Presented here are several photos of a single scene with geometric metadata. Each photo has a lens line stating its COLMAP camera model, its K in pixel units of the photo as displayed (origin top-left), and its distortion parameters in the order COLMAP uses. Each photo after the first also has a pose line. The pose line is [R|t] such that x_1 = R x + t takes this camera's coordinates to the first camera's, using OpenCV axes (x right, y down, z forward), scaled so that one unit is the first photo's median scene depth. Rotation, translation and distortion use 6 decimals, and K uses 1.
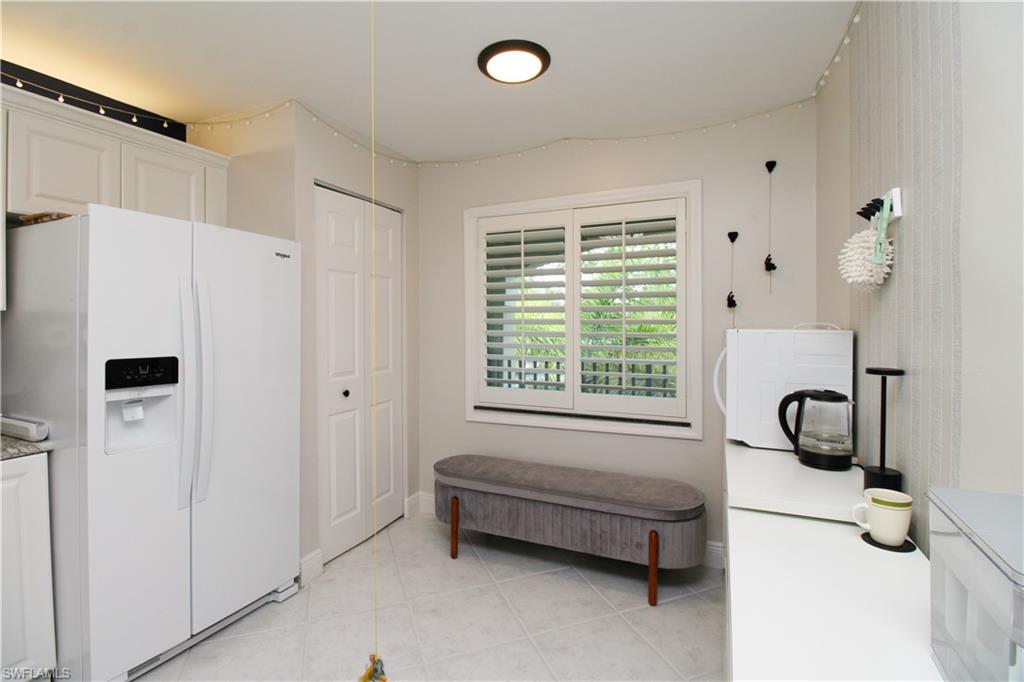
lens RADIAL K [[472.2, 0, 512.3], [0, 472.2, 326.1], [0, 0, 1]] dist [0.000214, -0.012990]
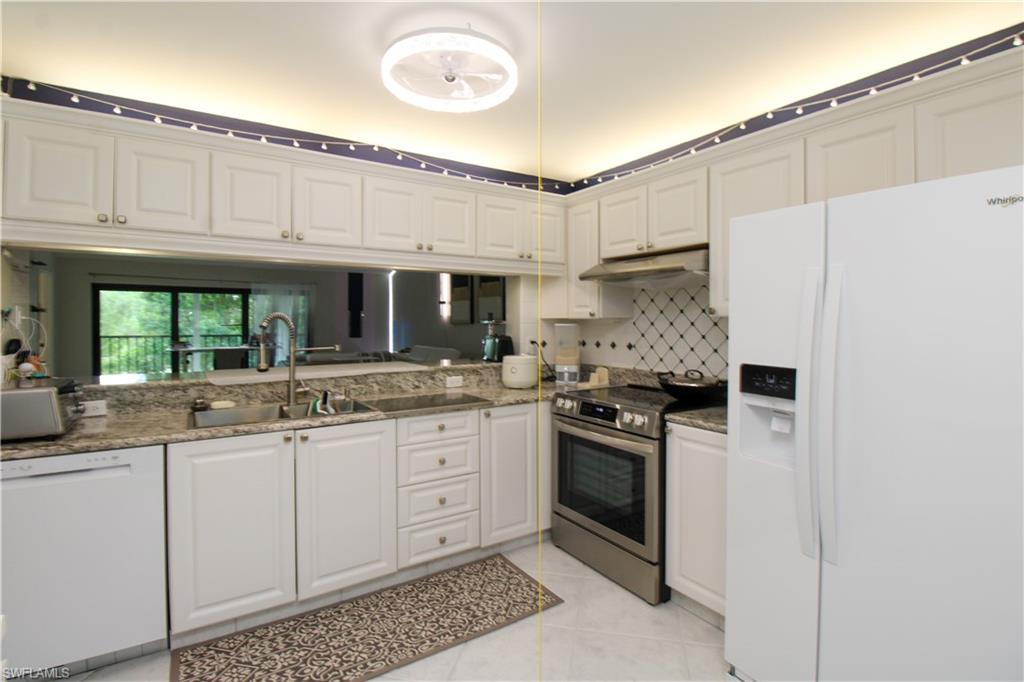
lens RADIAL K [[499.0, 0, 512.0], [0, 499.0, 341.0], [0, 0, 1]] dist [0.001110, -0.016014]
pose [[-0.544476, 0.034540, -0.838065, 0.233585], [-0.011547, 0.998748, 0.048664, -0.017907], [0.838697, 0.036174, -0.543396, 0.797193]]
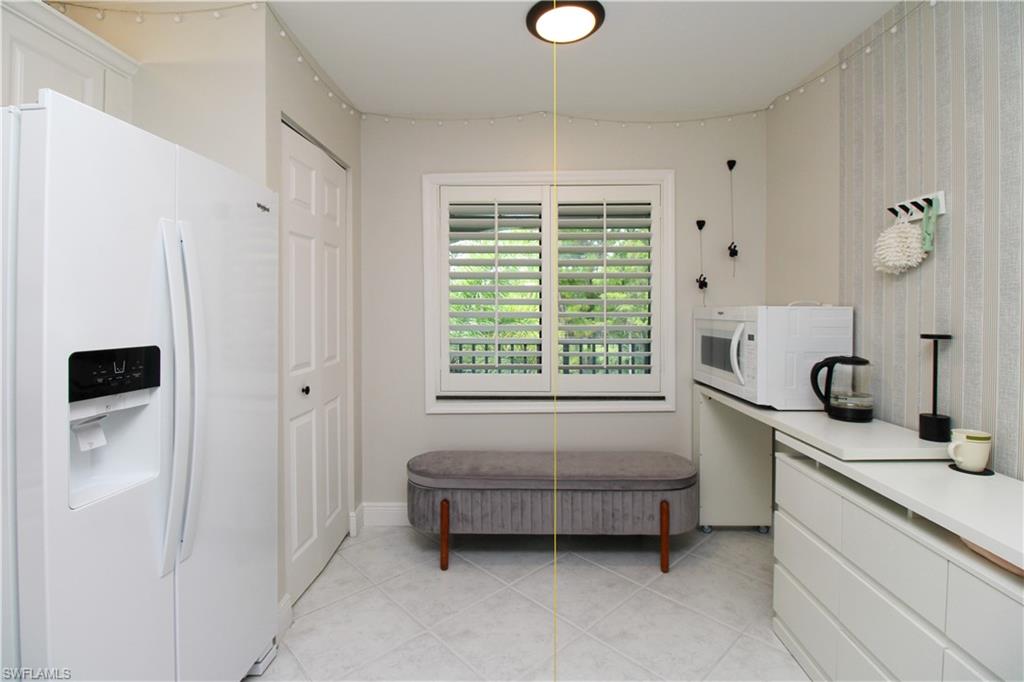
lens RADIAL K [[479.5, 0, 516.5], [0, 479.5, 312.9], [0, 0, 1]] dist [0.000509, -0.010121]
pose [[0.920435, -0.003929, 0.390877, -0.391482], [0.003349, 0.999992, 0.002163, 0.014405], [-0.390882, -0.000682, 0.920440, 0.143583]]
